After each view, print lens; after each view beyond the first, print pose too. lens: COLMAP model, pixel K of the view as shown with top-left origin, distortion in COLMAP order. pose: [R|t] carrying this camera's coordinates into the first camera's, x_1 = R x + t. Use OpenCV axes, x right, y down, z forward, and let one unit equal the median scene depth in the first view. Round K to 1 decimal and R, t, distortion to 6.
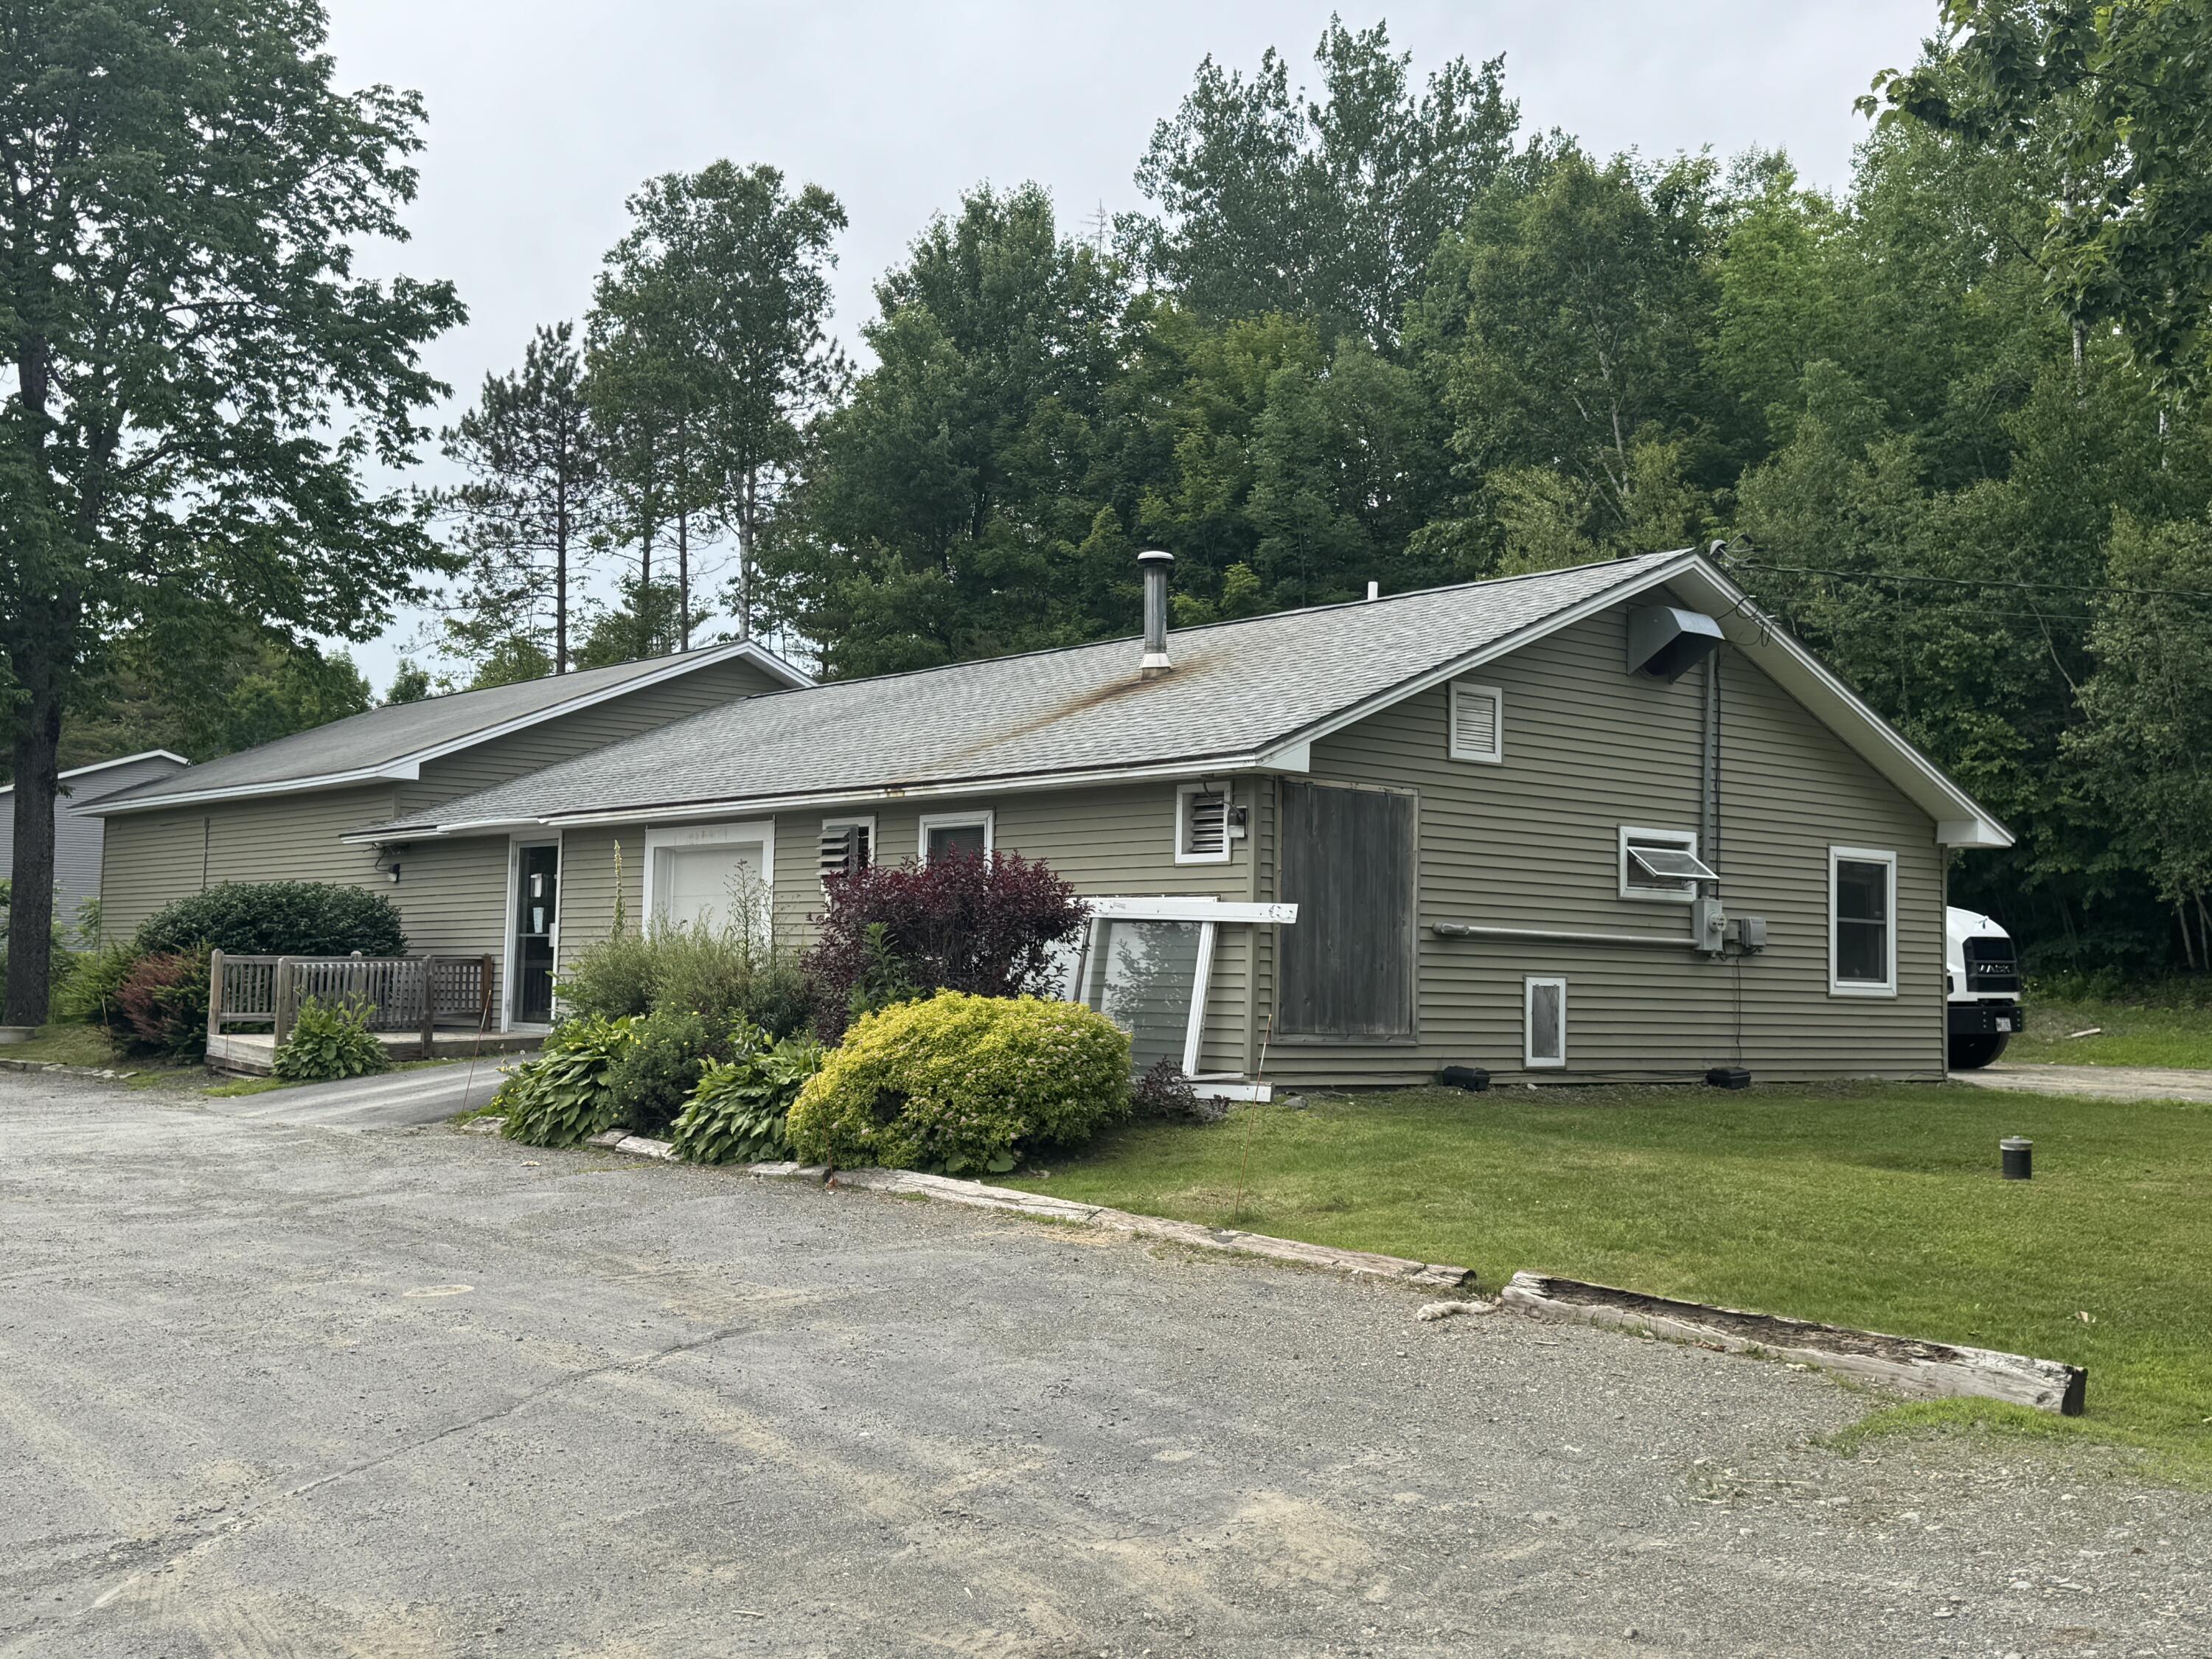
lens RADIAL K [[2309.5, 0, 1098.5], [0, 2309.5, 778.5], [0, 0, 1]] dist [0.127064, 0.000689]
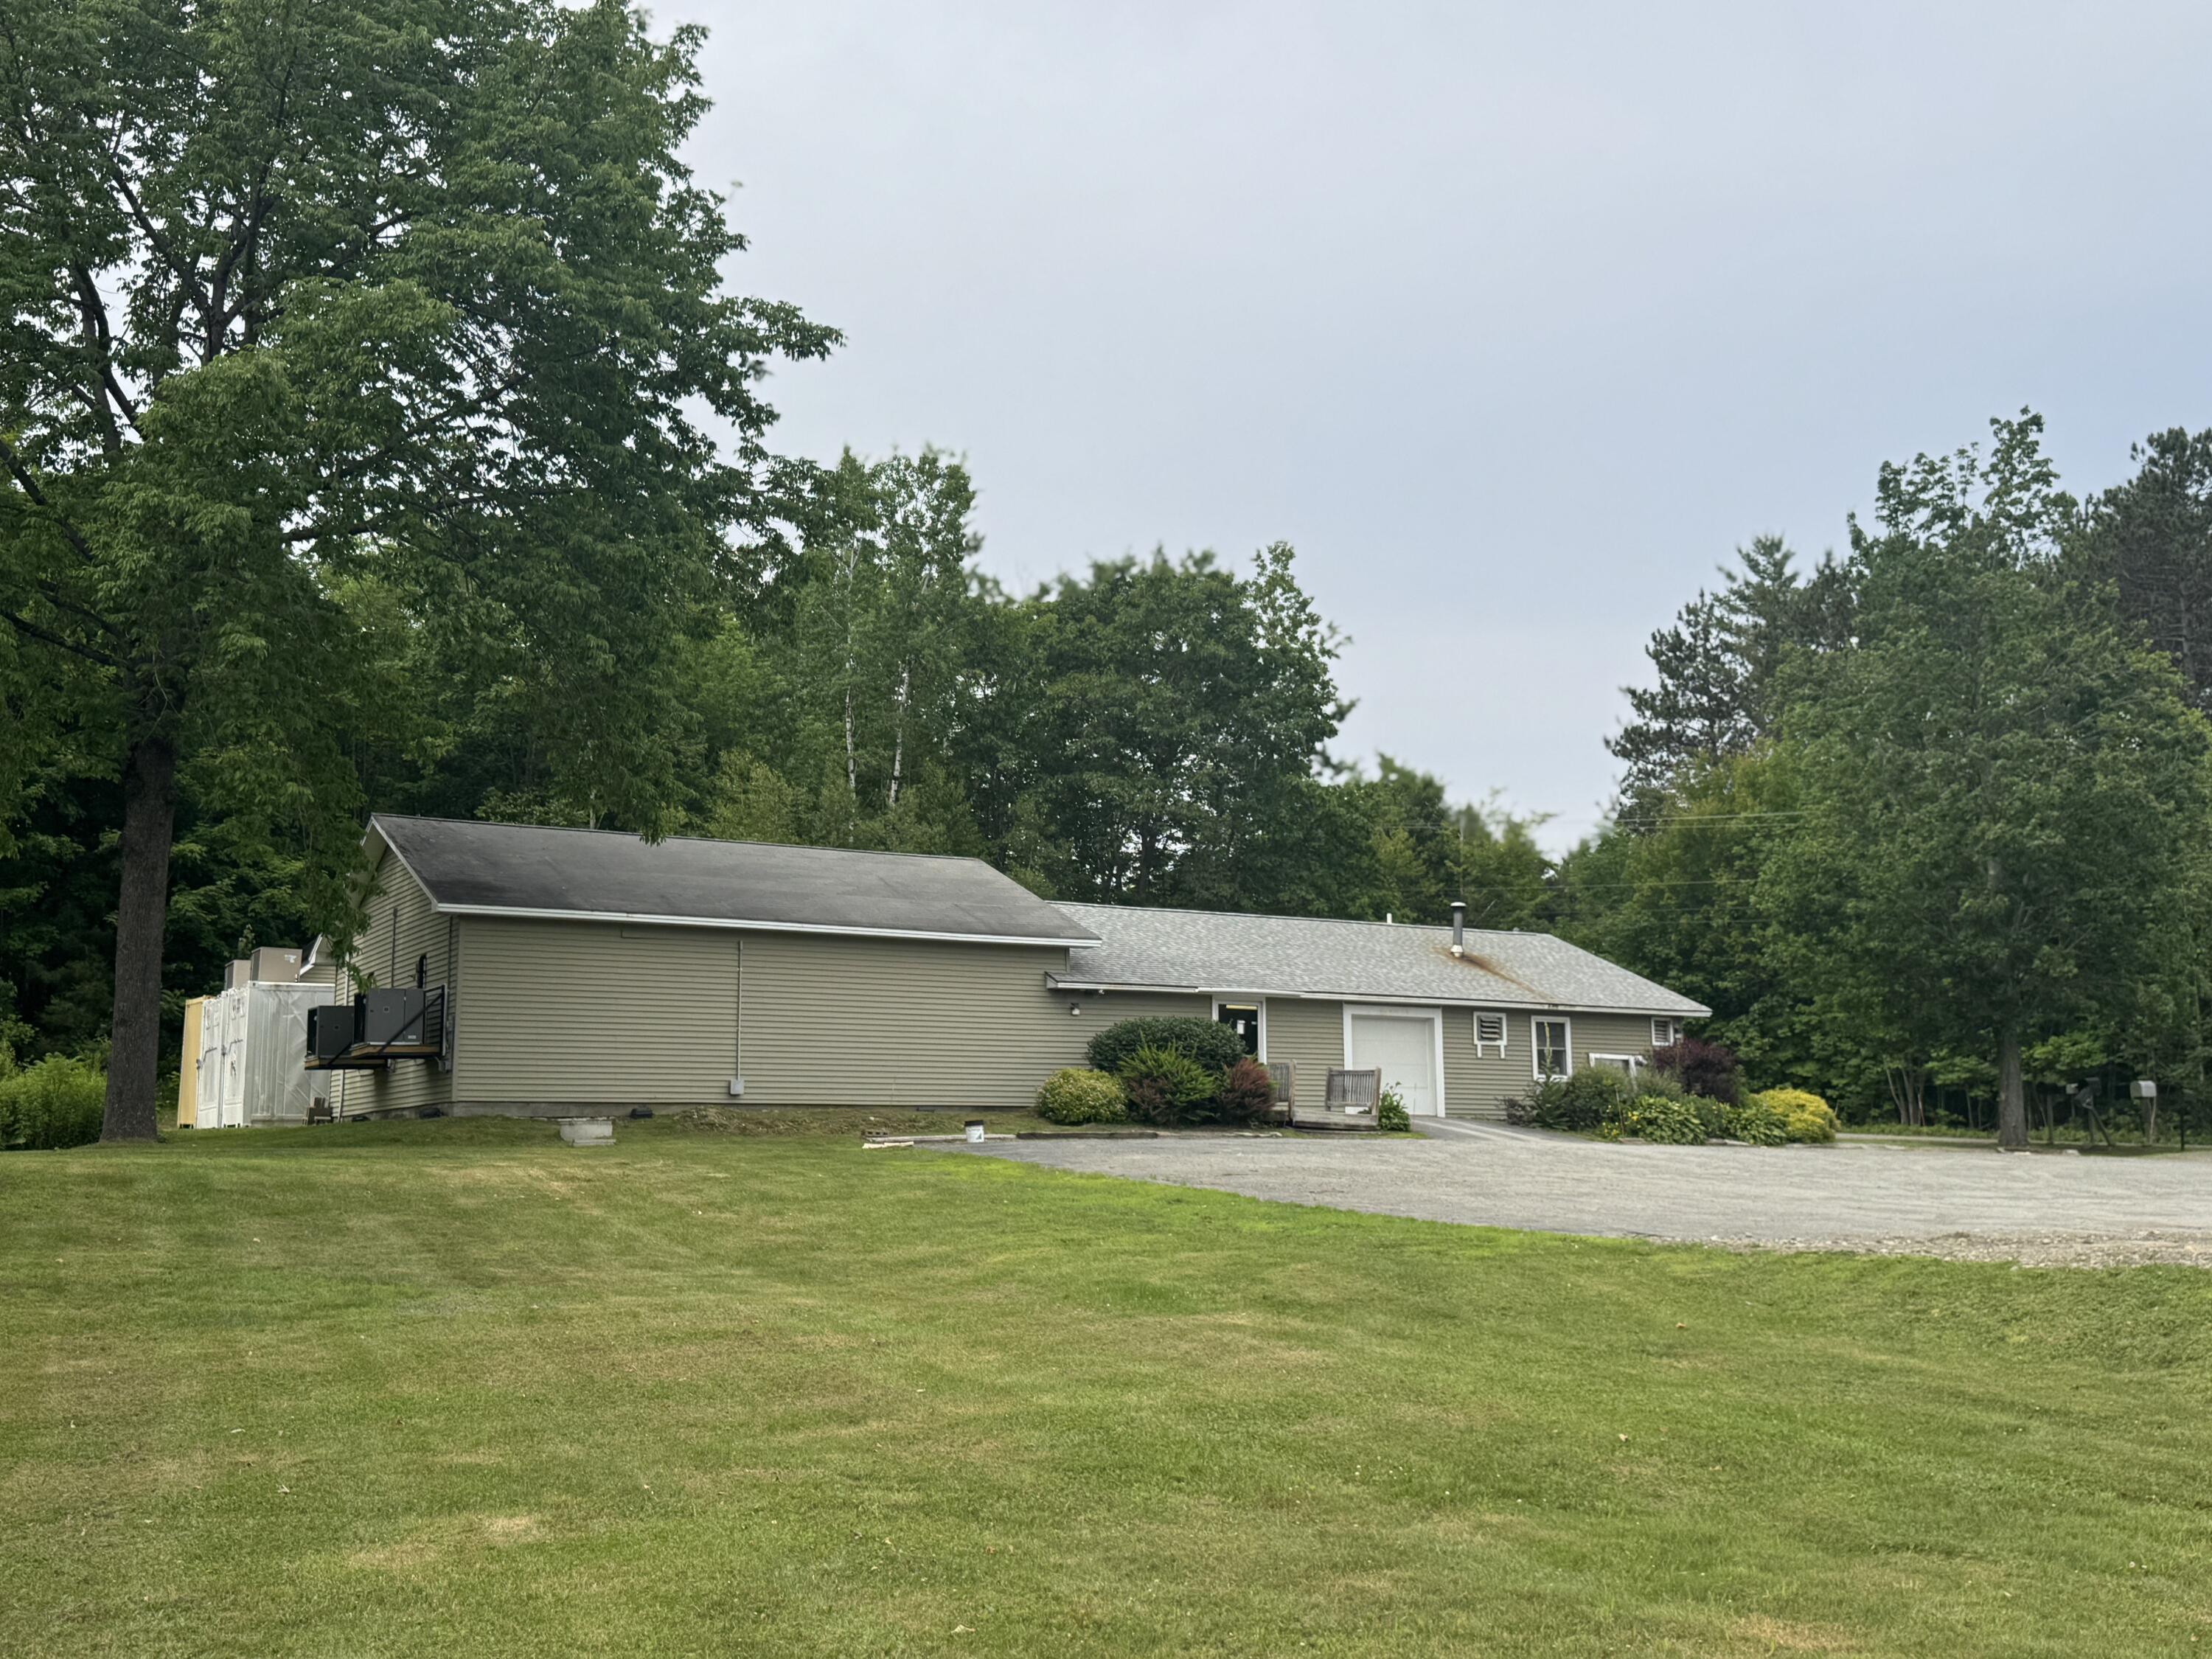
lens RADIAL K [[2215.1, 0, 1111.0], [0, 2215.1, 828.0], [0, 0, 1]] dist [0.190501, -0.347286]
pose [[0.154436, 0.128555, 0.979604, -2.026734], [-0.079664, 0.989891, -0.117345, 0.107605], [-0.984786, -0.059917, 0.163116, 0.884535]]
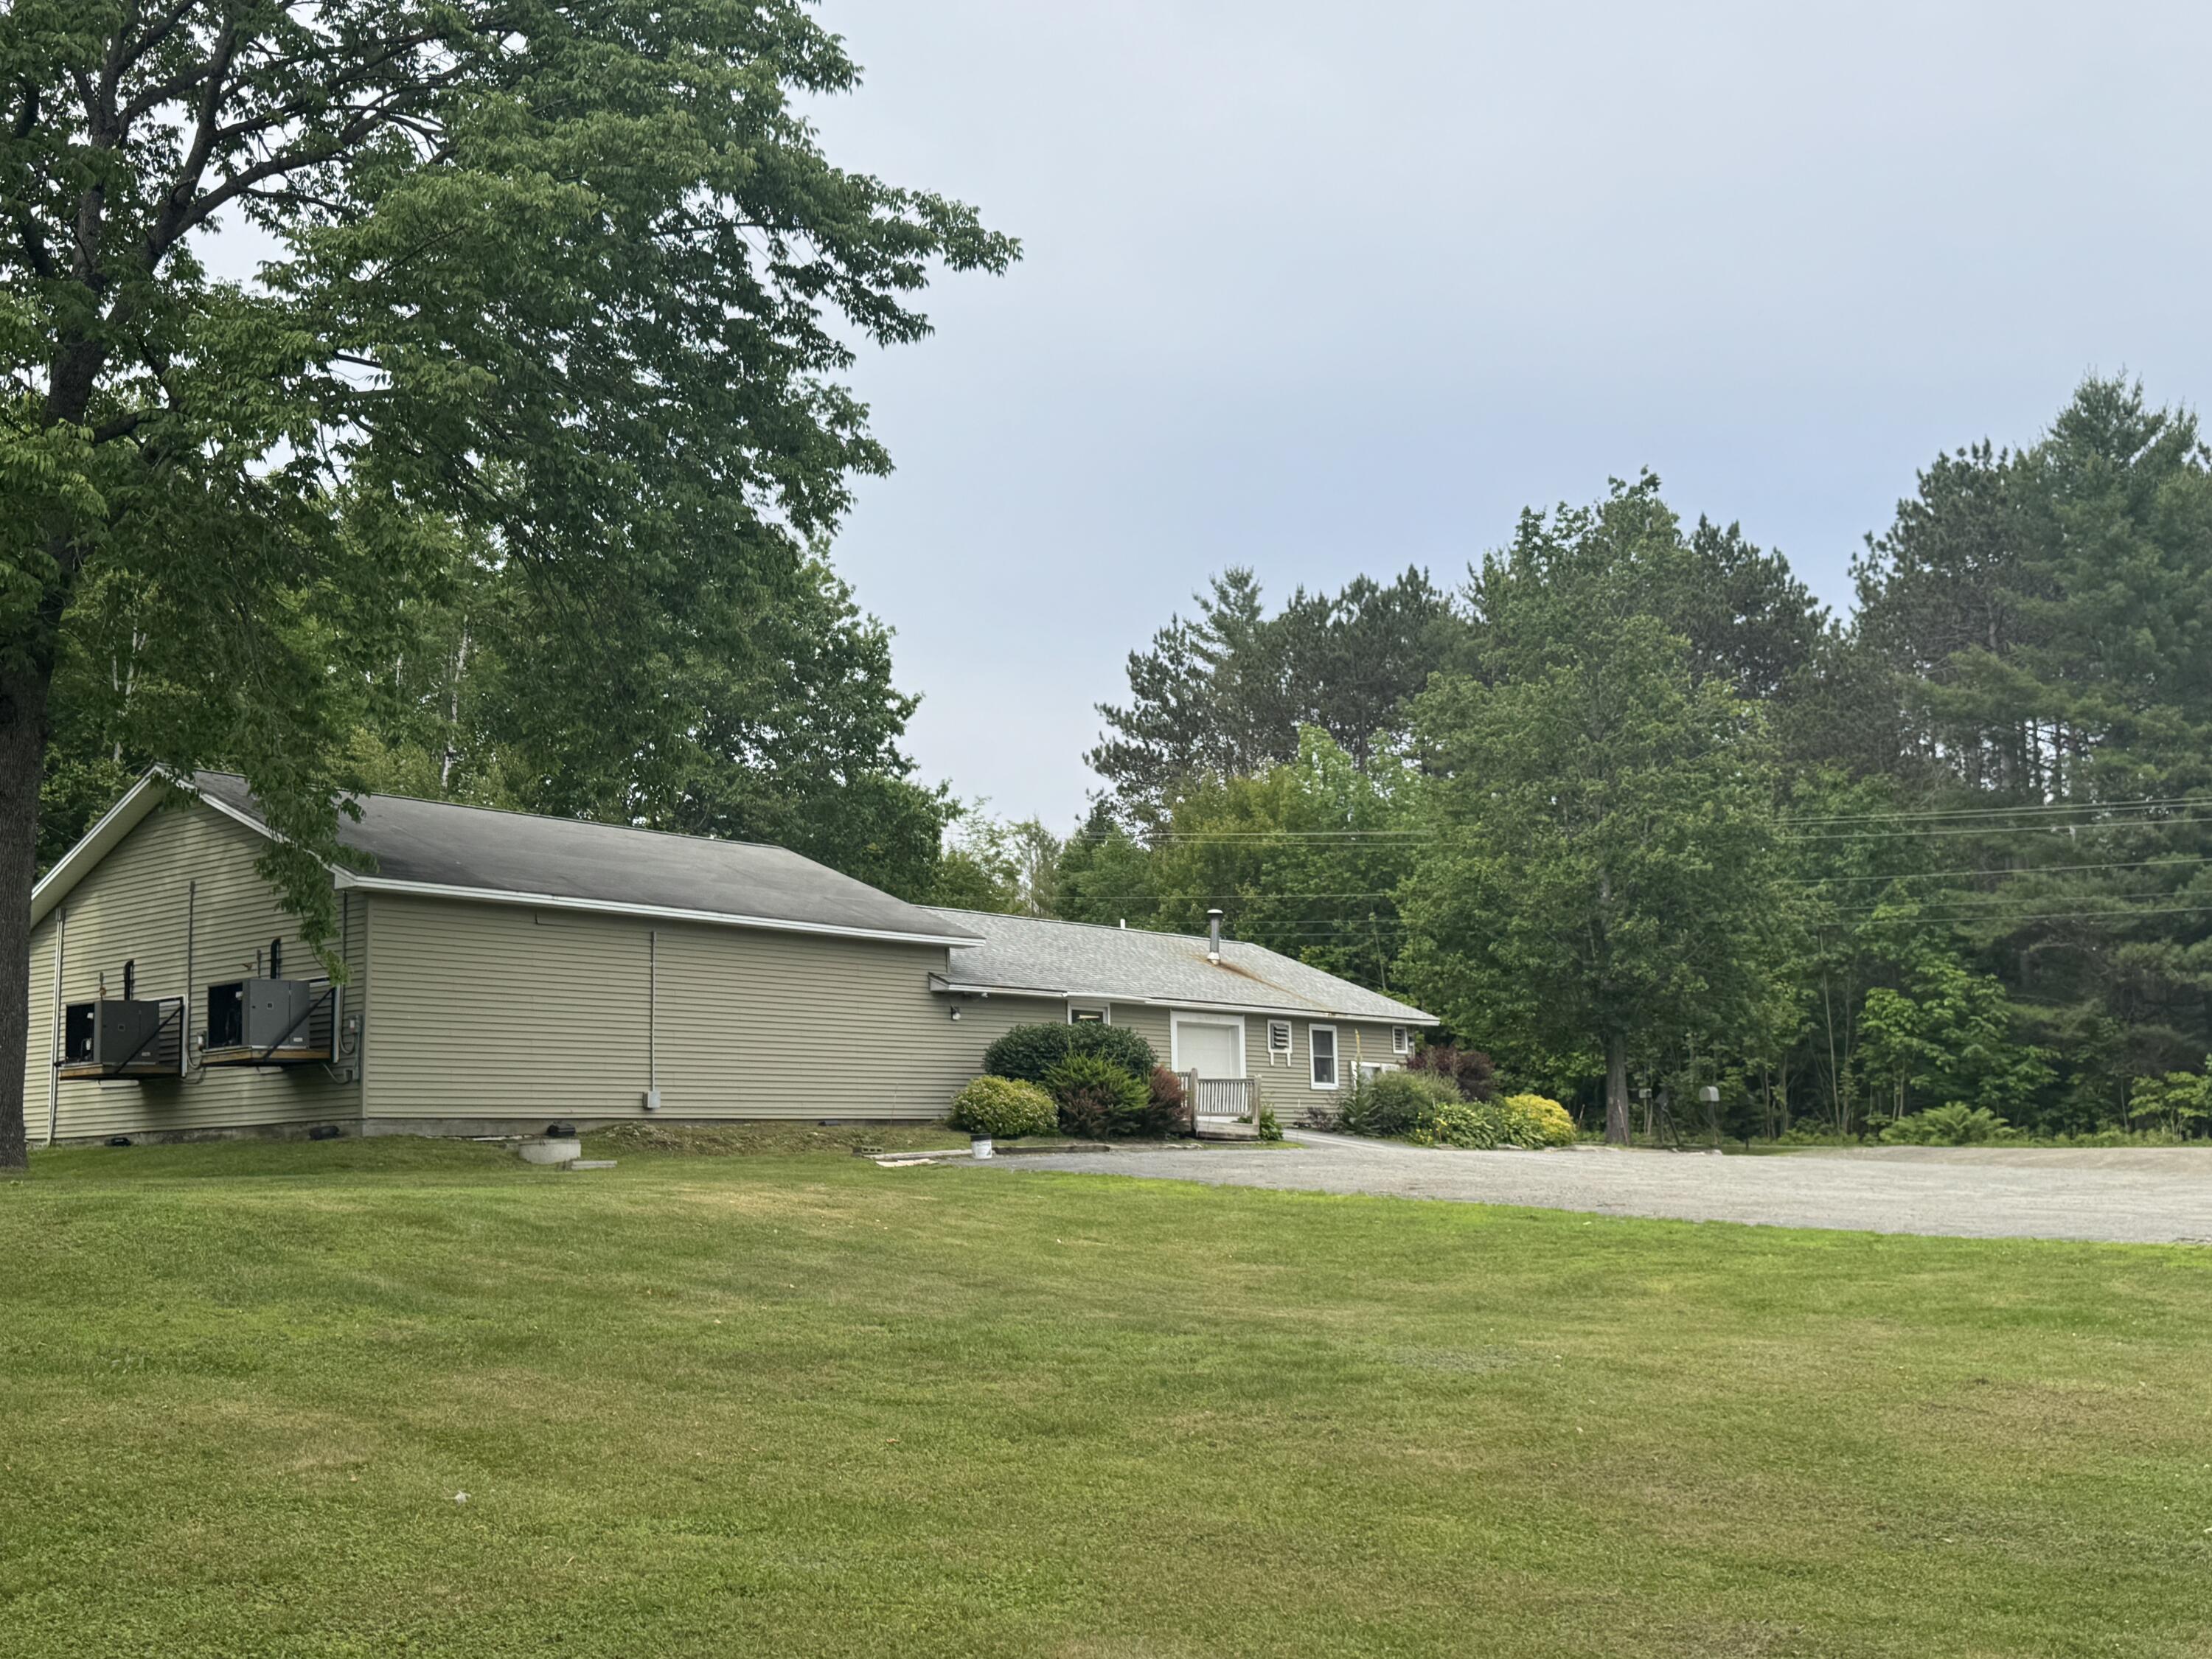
lens RADIAL K [[2214.3, 0, 1135.9], [0, 2214.3, 832.2], [0, 0, 1]] dist [0.167706, -0.354006]
pose [[-0.219850, 0.131253, 0.966664, -1.907907], [-0.068141, 0.986421, -0.149433, 0.146691], [-0.973151, -0.098722, -0.207921, 1.392551]]
